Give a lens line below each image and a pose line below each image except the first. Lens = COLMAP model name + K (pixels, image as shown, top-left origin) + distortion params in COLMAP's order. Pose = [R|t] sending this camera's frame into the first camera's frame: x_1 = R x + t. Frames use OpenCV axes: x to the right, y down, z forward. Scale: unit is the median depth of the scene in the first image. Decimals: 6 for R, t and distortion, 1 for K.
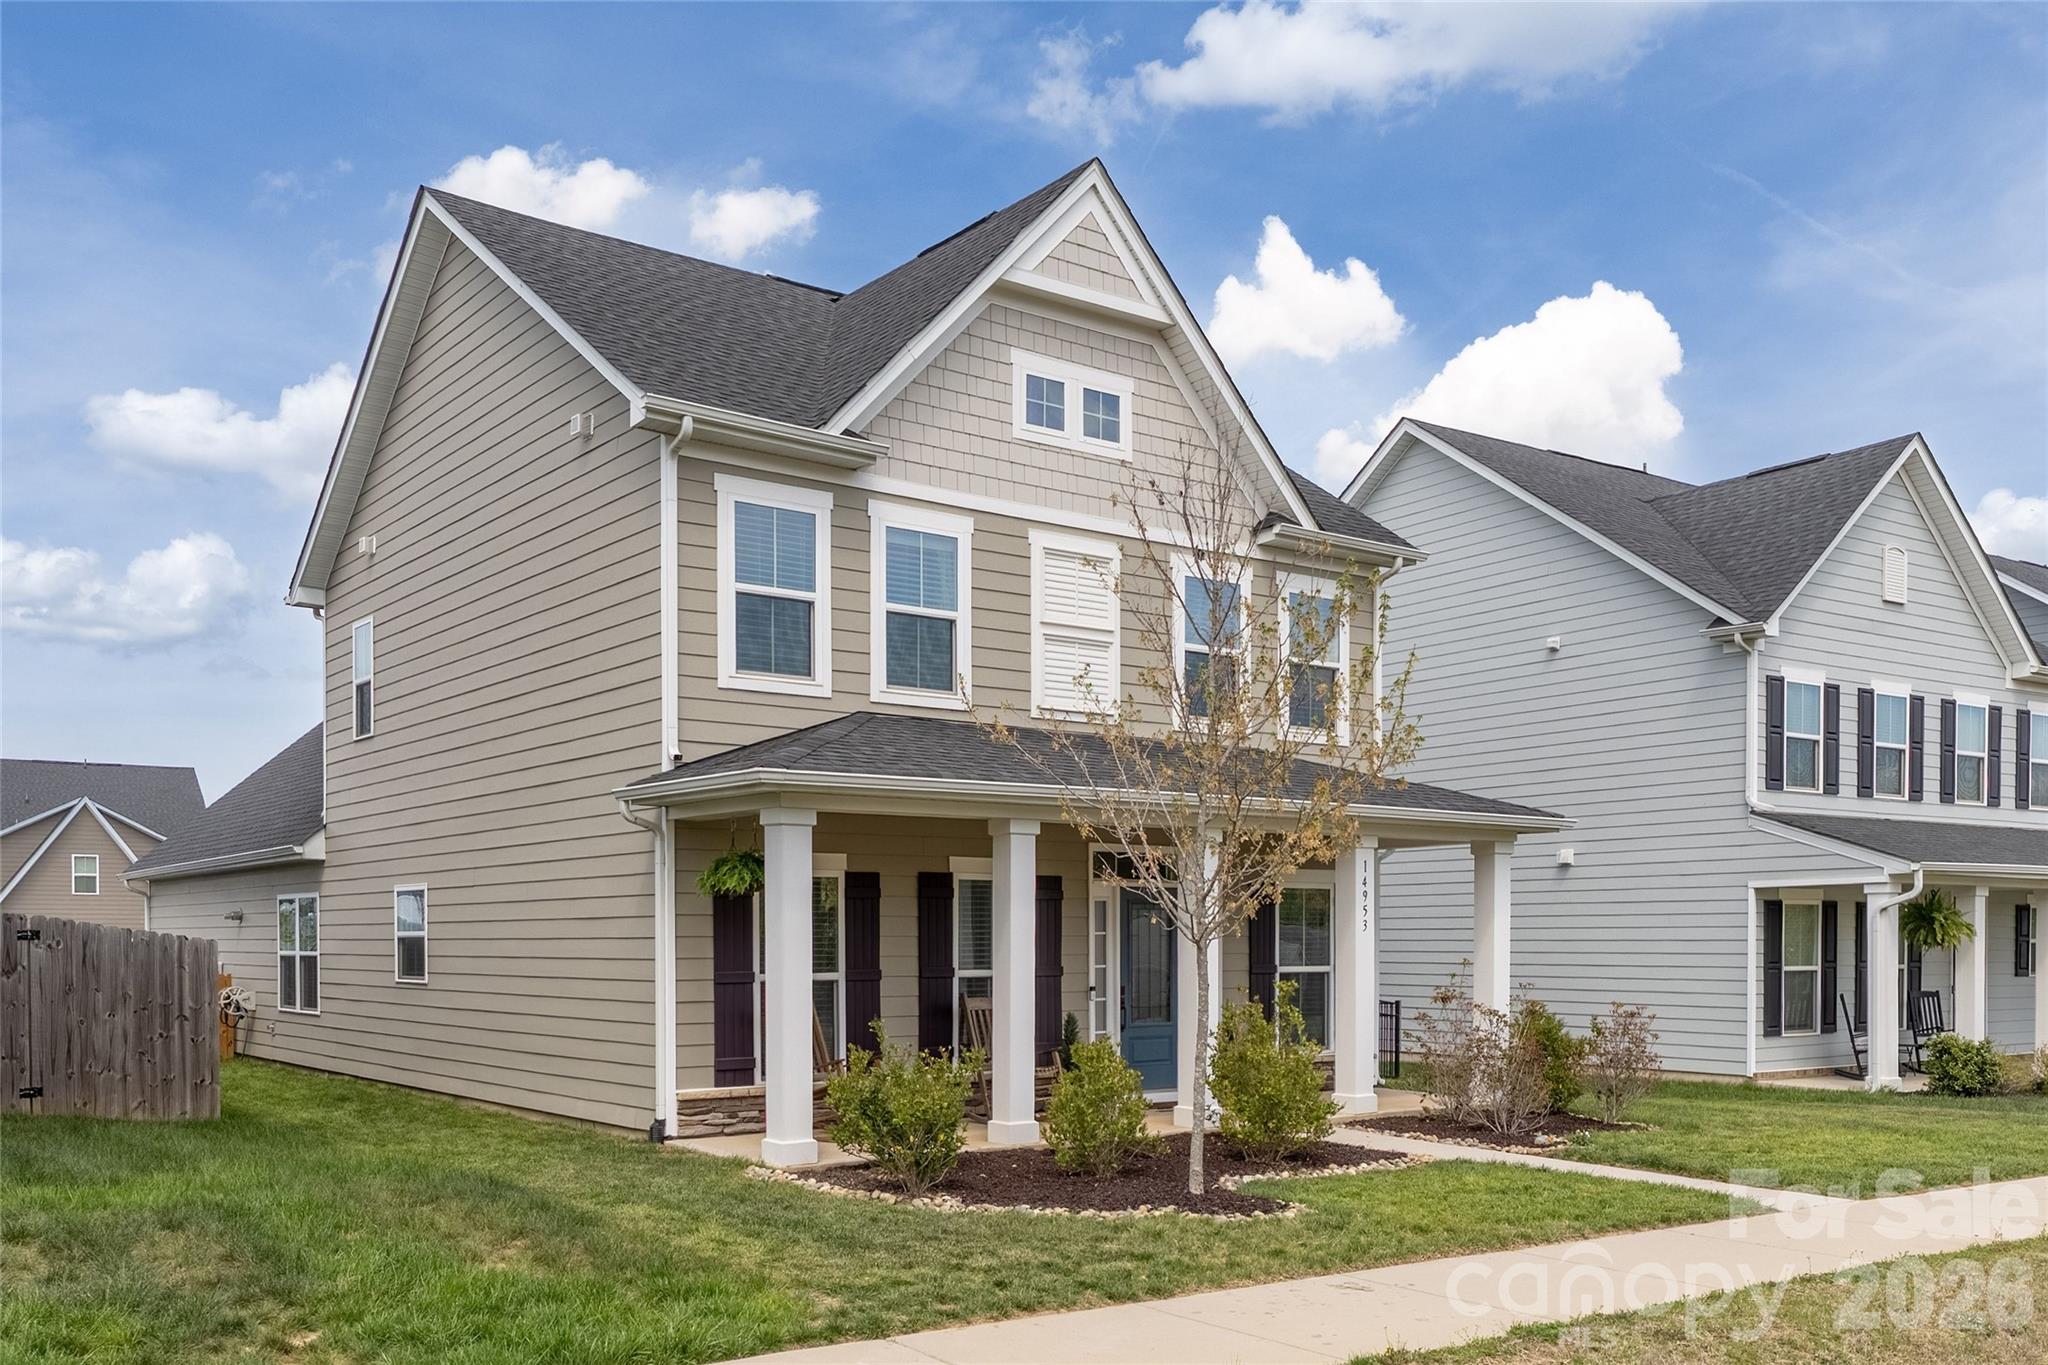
lens RADIAL K [[1139.6, 0, 1023.2], [0, 1139.6, 677.1], [0, 0, 1]] dist [0.002779, -0.002816]
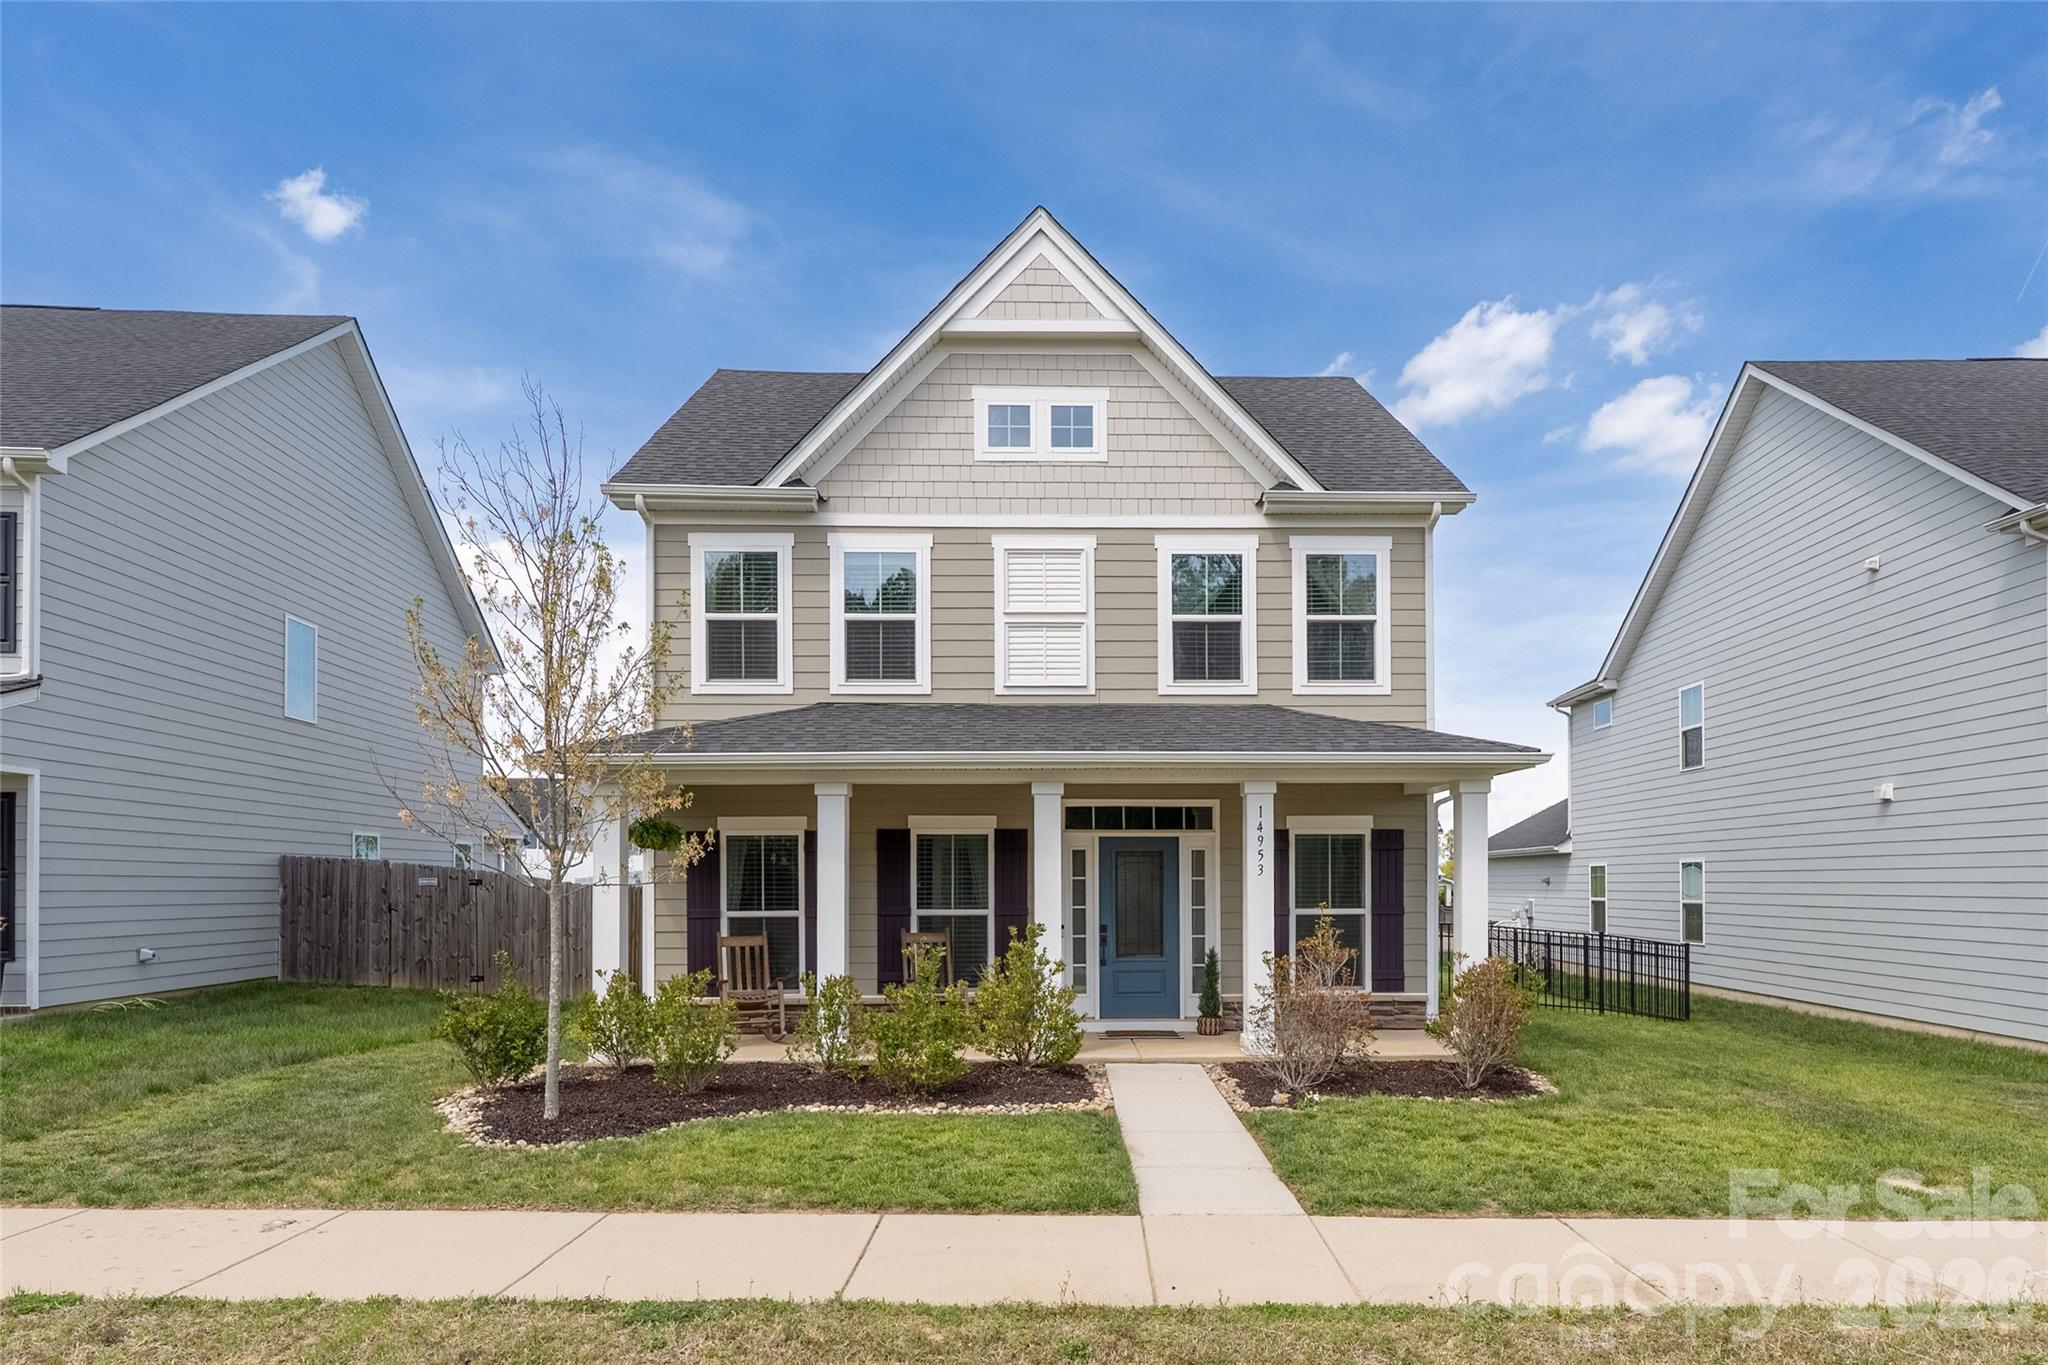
lens RADIAL K [[883.2, 0, 1030.2], [0, 883.2, 689.0], [0, 0, 1]] dist [-0.001506, 0.000395]
pose [[0.906971, -0.092707, -0.410865, 0.394840], [0.096794, 0.995245, -0.010896, 0.040610], [0.409921, -0.029887, 0.911631, 0.178191]]
